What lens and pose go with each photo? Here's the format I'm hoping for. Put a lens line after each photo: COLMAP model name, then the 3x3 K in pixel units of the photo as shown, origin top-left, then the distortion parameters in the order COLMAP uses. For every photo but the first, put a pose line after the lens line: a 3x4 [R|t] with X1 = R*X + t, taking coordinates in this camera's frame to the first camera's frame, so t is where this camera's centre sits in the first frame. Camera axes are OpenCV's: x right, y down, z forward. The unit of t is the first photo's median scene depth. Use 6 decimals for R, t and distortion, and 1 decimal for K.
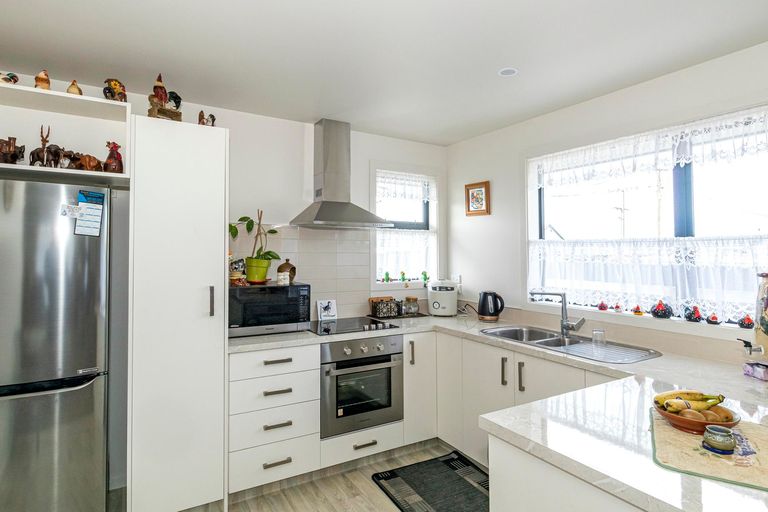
lens RADIAL K [[409.3, 0, 368.5], [0, 409.3, 239.0], [0, 0, 1]] dist [-0.003985, -0.000083]
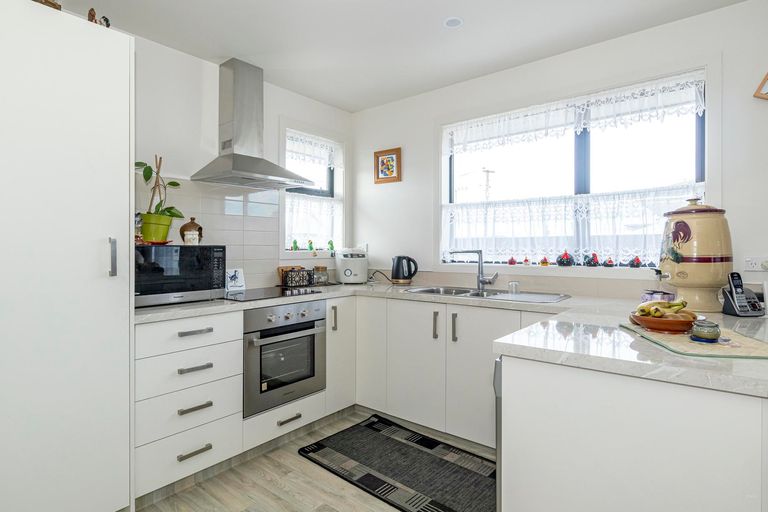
lens RADIAL K [[409.3, 0, 365.4], [0, 409.3, 240.8], [0, 0, 1]] dist [-0.003985, -0.000083]
pose [[0.944135, -0.001739, 0.329553, -0.155718], [-0.006800, 0.999670, 0.024758, 0.082040], [-0.329488, -0.025616, 0.943812, 0.091578]]
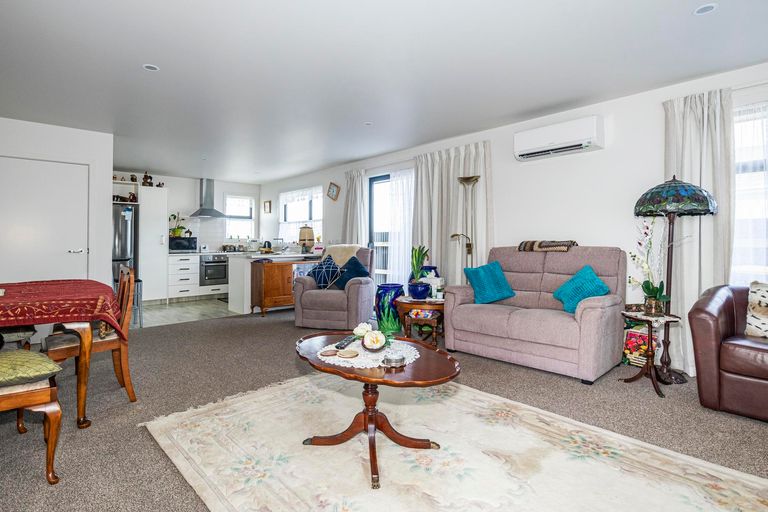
lens RADIAL K [[392.8, 0, 373.3], [0, 392.8, 227.6], [0, 0, 1]] dist [-0.004215, -0.000714]
pose [[0.976256, 0.002723, 0.216601, 0.521113], [-0.003908, 0.999980, 0.005044, 0.022722], [-0.216583, -0.005771, 0.976247, -2.178410]]
